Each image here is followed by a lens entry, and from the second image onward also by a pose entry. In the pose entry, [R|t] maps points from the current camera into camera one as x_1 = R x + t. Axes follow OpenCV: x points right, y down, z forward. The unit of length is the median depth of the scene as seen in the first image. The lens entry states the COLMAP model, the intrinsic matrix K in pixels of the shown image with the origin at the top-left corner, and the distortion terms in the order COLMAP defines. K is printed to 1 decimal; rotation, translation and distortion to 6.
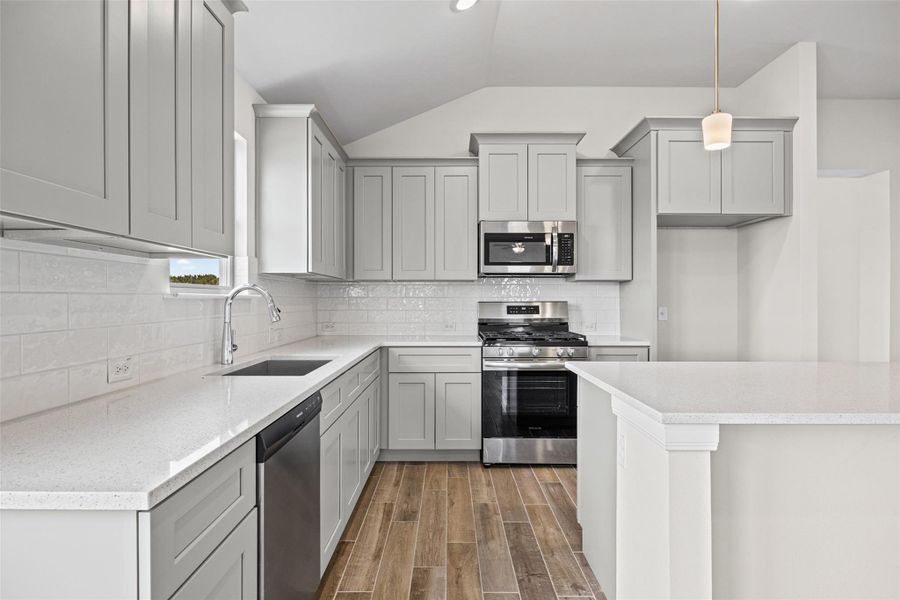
lens RADIAL K [[486.2, 0, 450.0], [0, 486.2, 300.0], [0, 0, 1]] dist [0.001314, 0.000137]
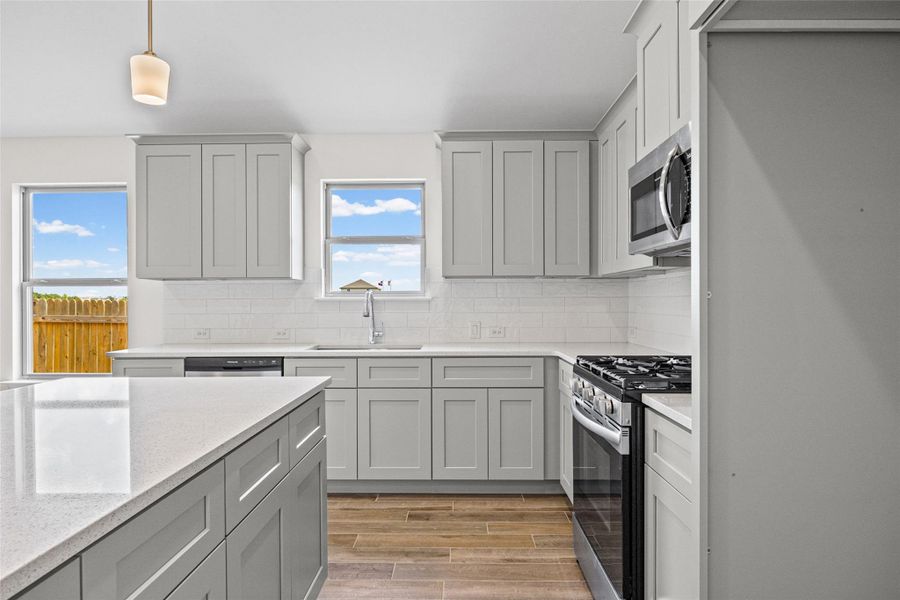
lens RADIAL K [[524.8, 0, 449.1], [0, 524.8, 312.4], [0, 0, 1]] dist [0.000747, -0.000154]
pose [[-0.010319, 0.023129, -0.999679, 0.756684], [0.003182, 0.999728, 0.023098, -0.001258], [0.999942, -0.002943, -0.010390, 0.826918]]
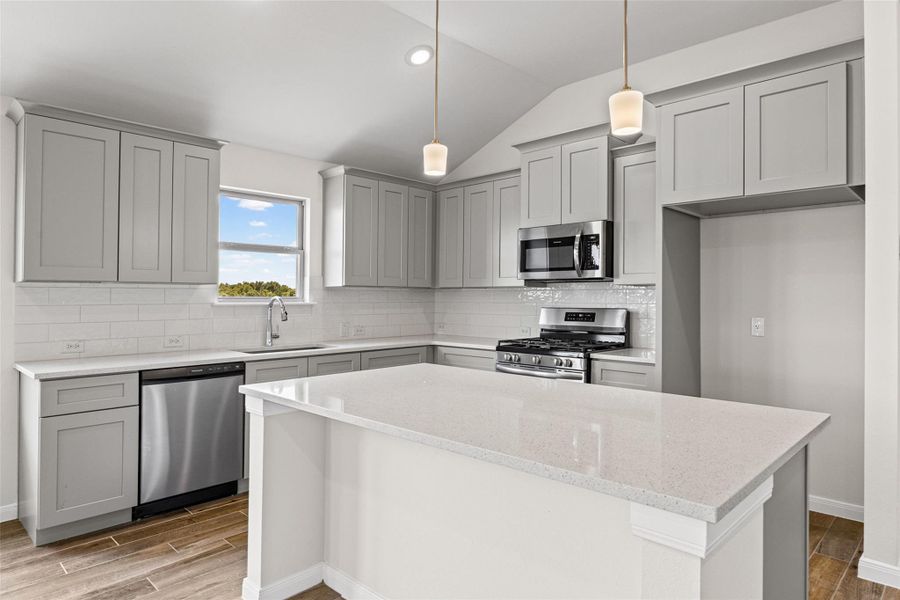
lens RADIAL K [[543.3, 0, 450.0], [0, 543.3, 300.0], [0, 0, 1]] dist [-0.001366, -0.000488]
pose [[0.719952, 0.003065, -0.694017, 0.793852], [-0.001160, 0.999994, 0.003214, -0.017601], [0.694023, -0.001509, 0.719952, 0.077255]]
